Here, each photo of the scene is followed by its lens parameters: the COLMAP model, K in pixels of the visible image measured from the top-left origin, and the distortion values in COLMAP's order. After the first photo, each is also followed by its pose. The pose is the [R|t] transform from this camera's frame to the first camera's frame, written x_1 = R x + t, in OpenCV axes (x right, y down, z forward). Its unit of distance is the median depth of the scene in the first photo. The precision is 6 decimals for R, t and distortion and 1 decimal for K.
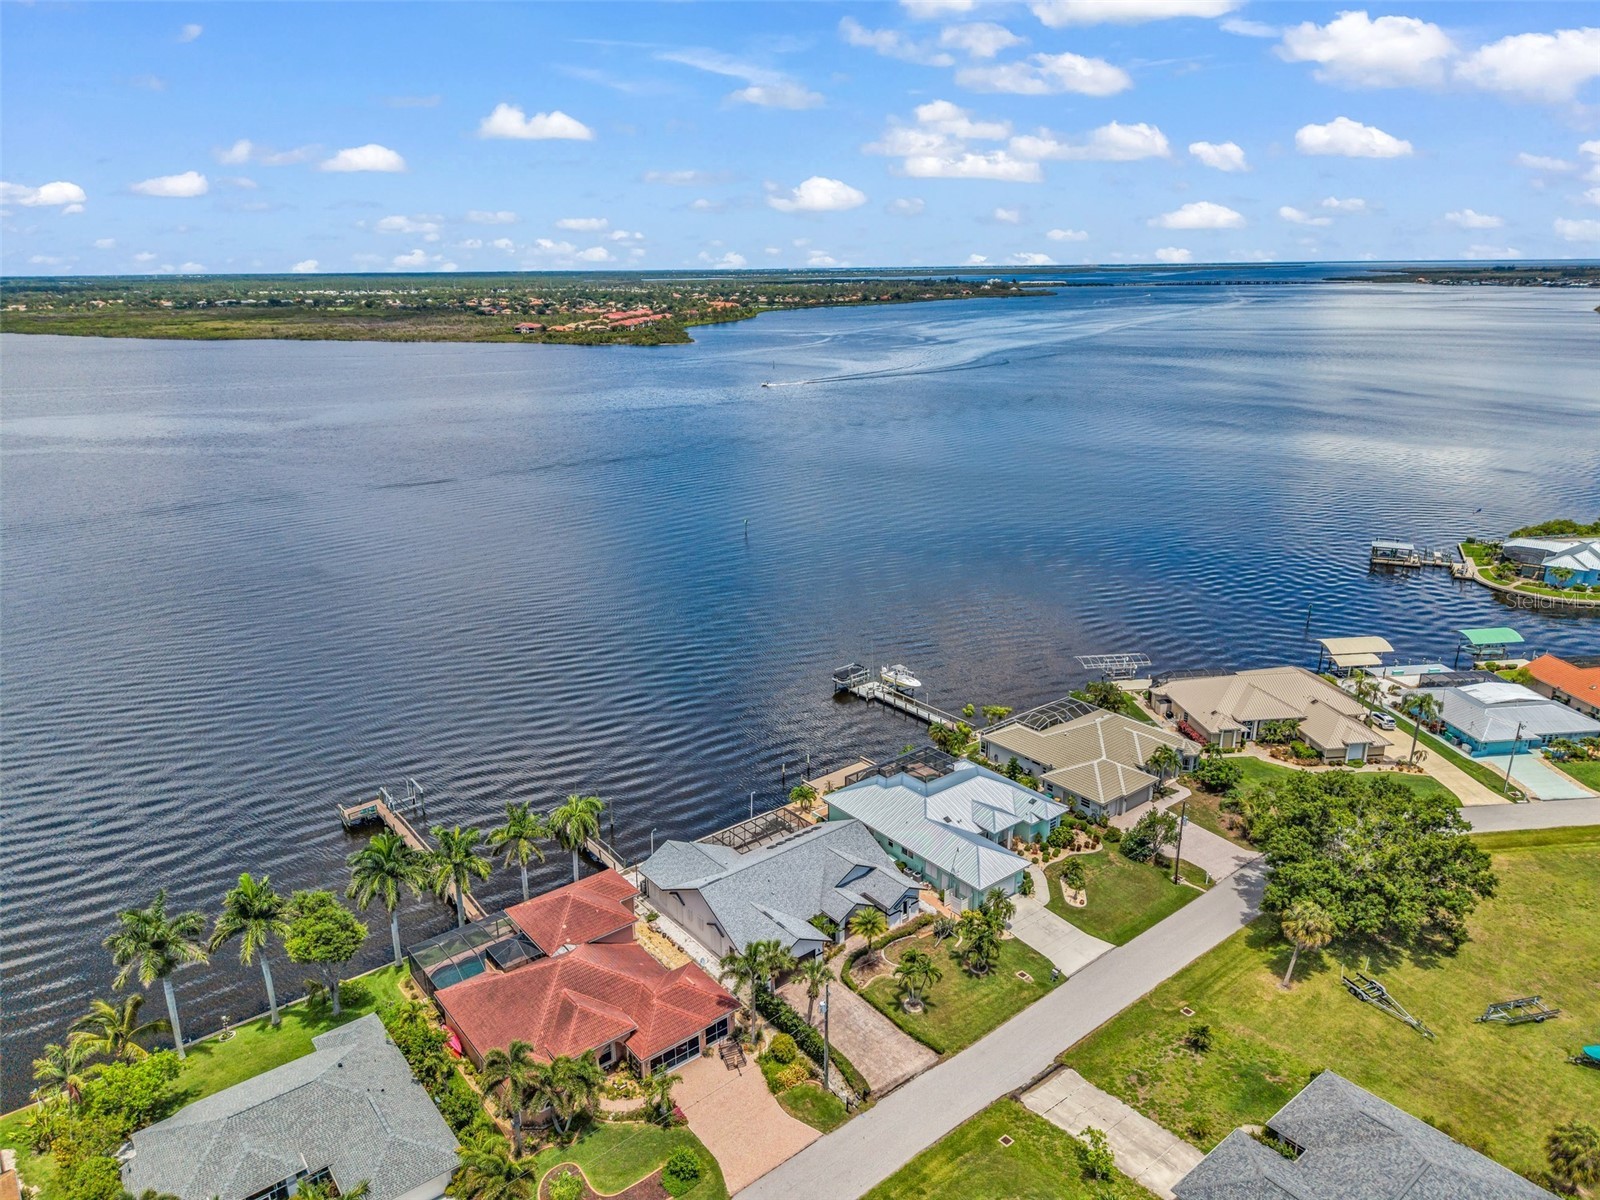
lens RADIAL K [[1075.6, 0, 800.0], [0, 1075.6, 600.0], [0, 0, 1]] dist [0.038676, -0.039536]
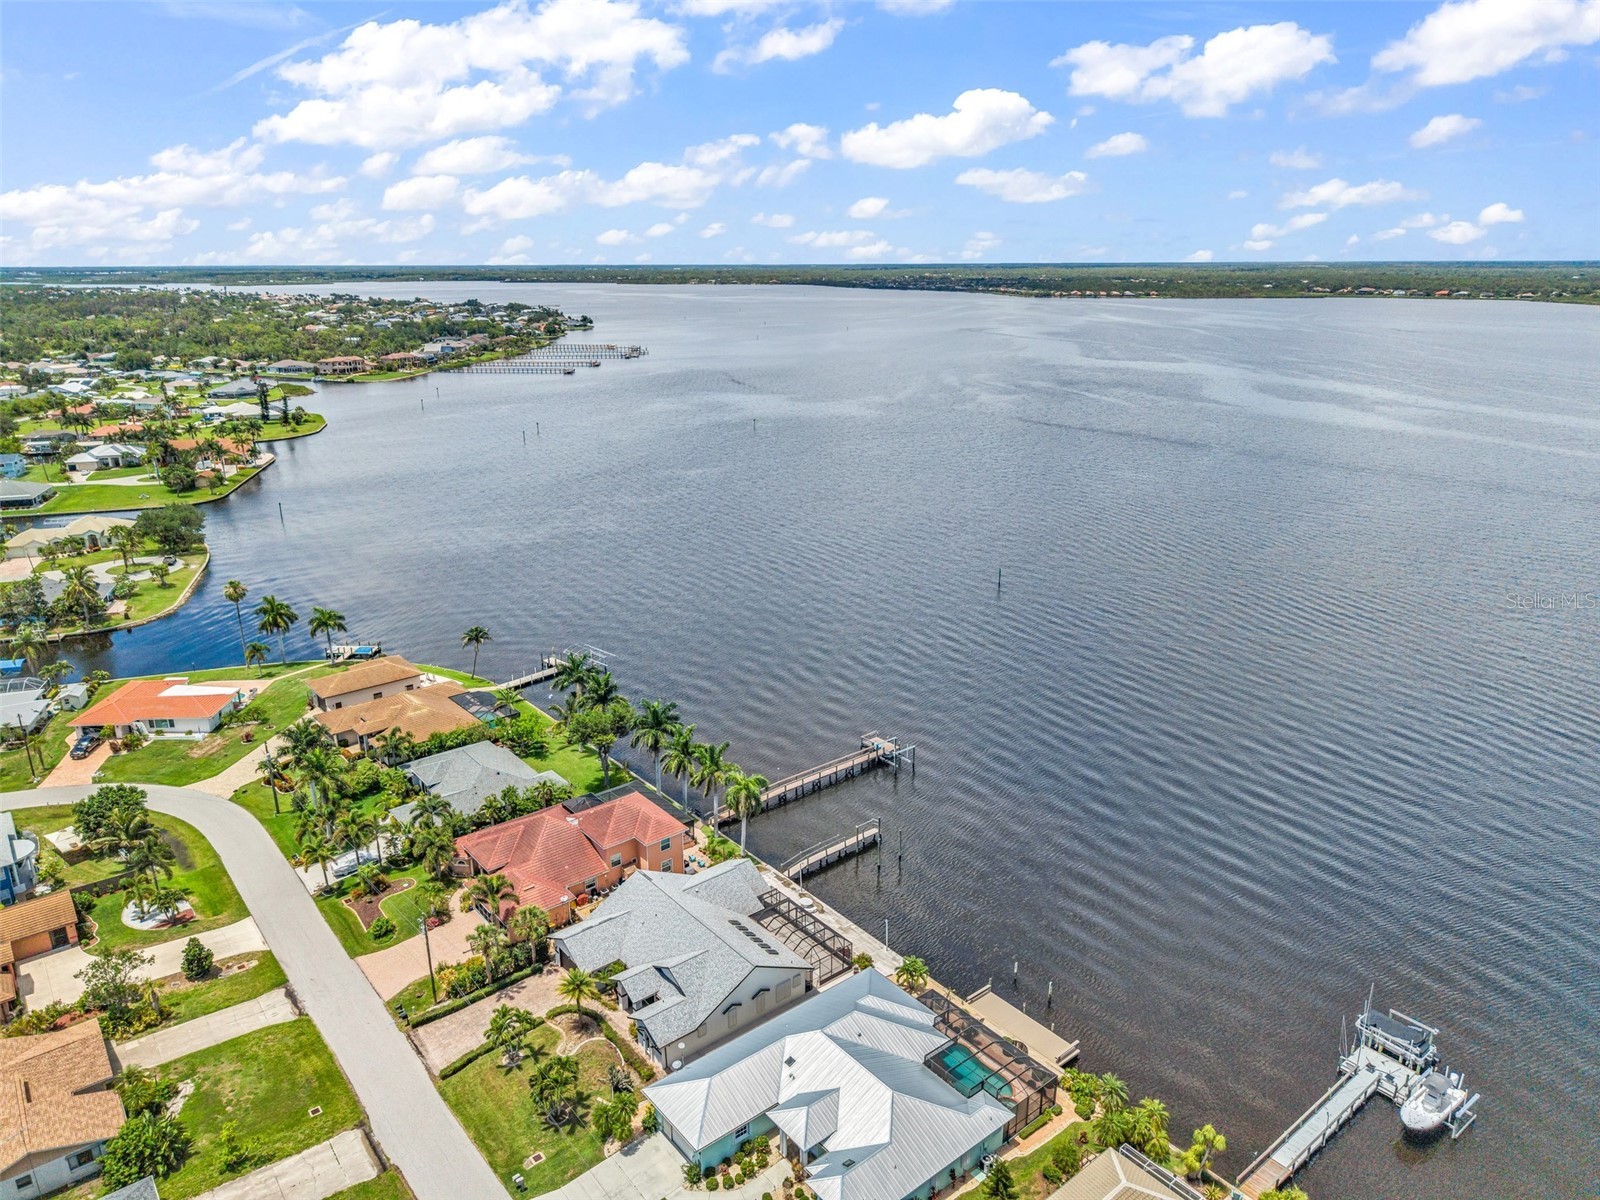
lens RADIAL K [[1045.6, 0, 805.1], [0, 1045.6, 638.5], [0, 0, 1]] dist [0.040939, -0.049678]
pose [[0.010087, 0.342498, -0.939464, 0.704680], [-0.300035, 0.897259, 0.323890, -0.290232], [0.953875, 0.278605, 0.111811, 0.831339]]
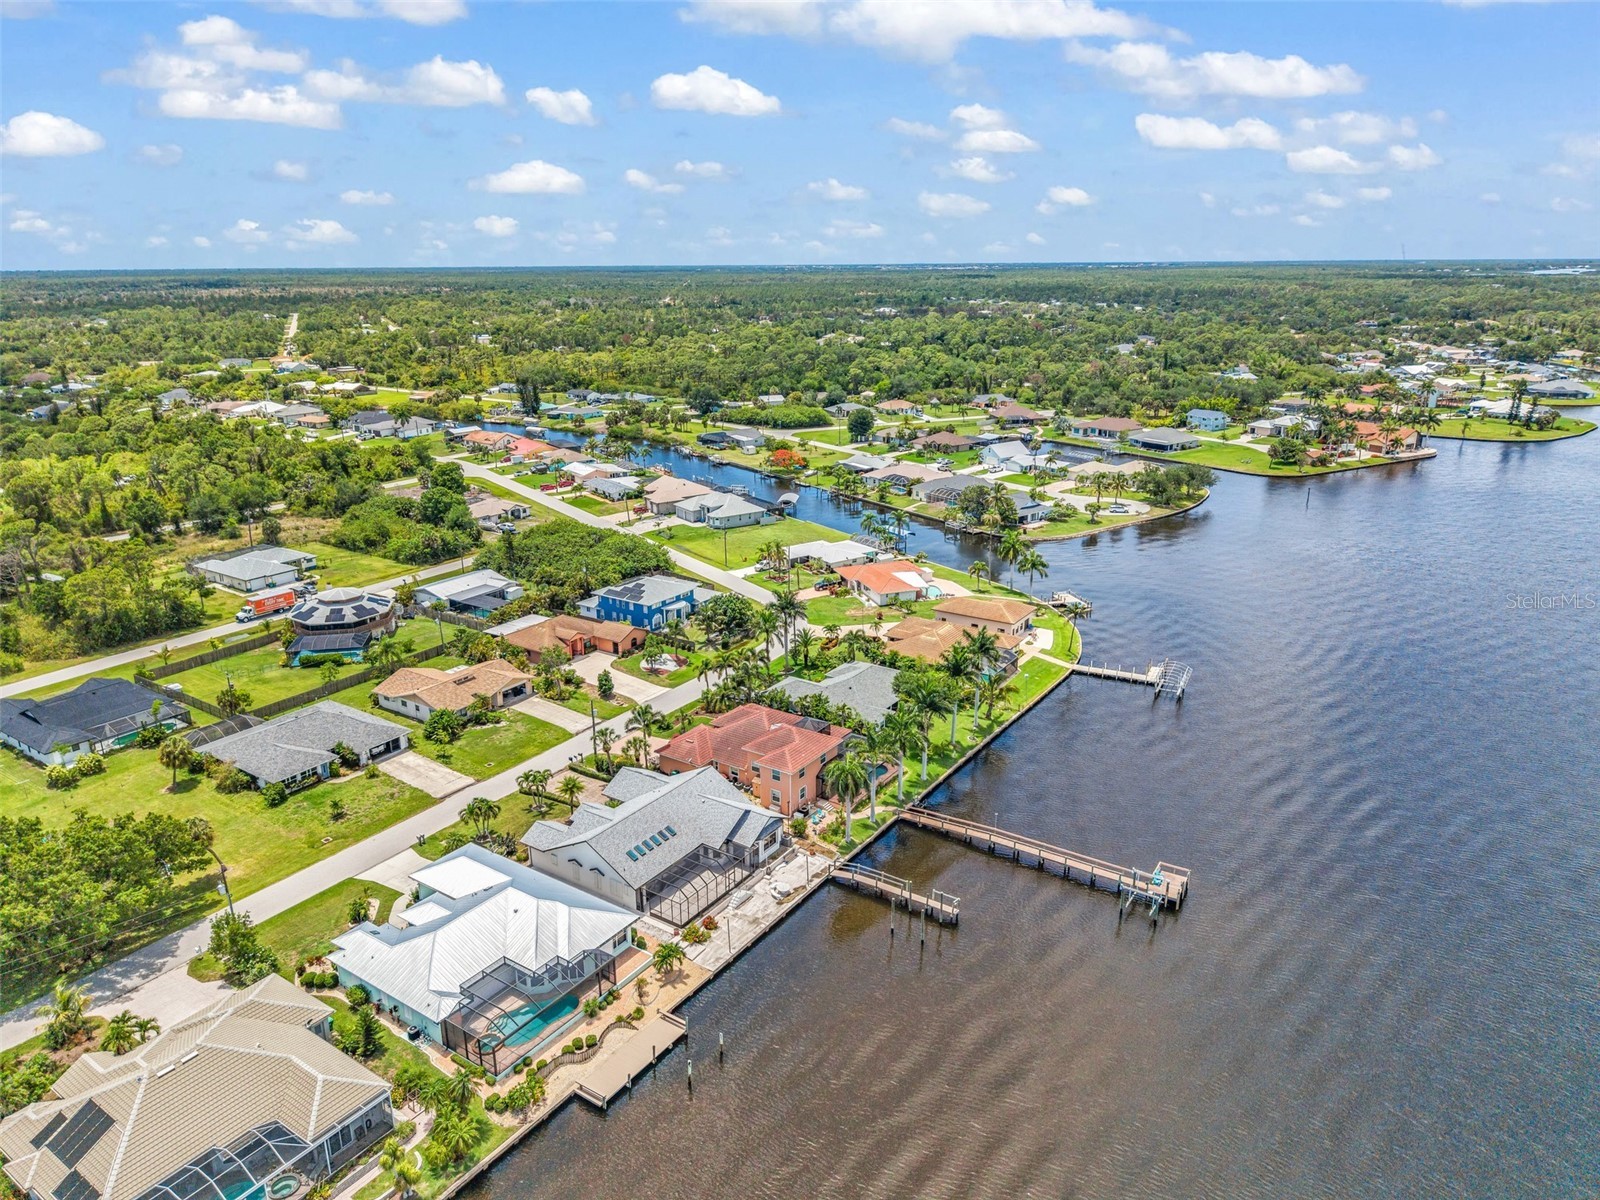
lens RADIAL K [[1061.0, 0, 805.2], [0, 1061.0, 594.6], [0, 0, 1]] dist [0.090485, -0.124821]
pose [[-0.955566, 0.099233, -0.277574, 0.105866], [-0.077011, 0.824895, 0.560016, -0.516512], [0.284541, 0.556508, -0.780599, 1.612235]]
